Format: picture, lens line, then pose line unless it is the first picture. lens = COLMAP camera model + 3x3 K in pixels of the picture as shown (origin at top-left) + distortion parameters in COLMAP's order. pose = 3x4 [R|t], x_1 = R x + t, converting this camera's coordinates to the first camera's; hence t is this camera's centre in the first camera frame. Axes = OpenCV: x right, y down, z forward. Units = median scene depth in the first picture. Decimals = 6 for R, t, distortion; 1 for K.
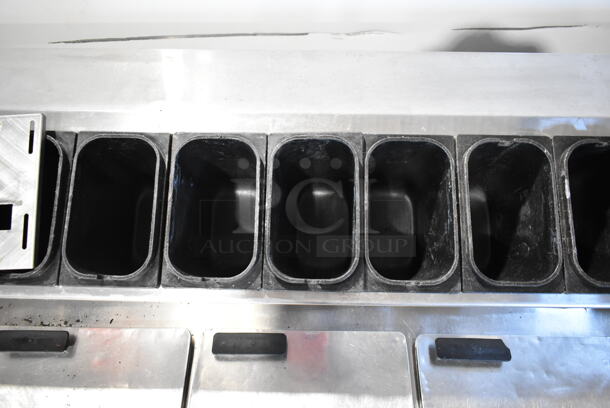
lens RADIAL K [[462.3, 0, 305.1], [0, 462.3, 204.9], [0, 0, 1]] dist [-0.007026, -0.006716]
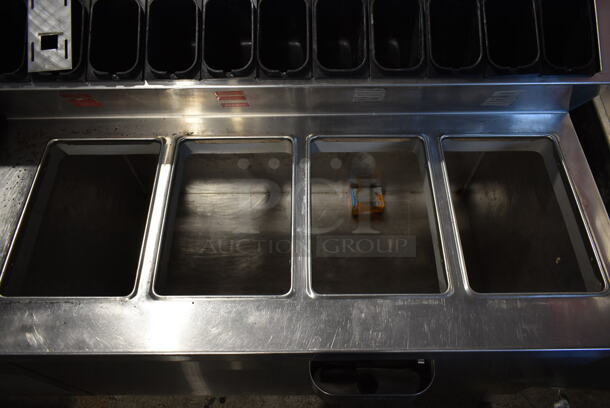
lens RADIAL K [[462.3, 0, 305.8], [0, 462.3, 204.5], [0, 0, 1]] dist [-0.007026, -0.006716]
pose [[0.999588, -0.025976, 0.012187, 0.292373], [0.025026, 0.997053, 0.072519, 0.573911], [-0.014035, -0.072184, 0.997293, -0.866020]]
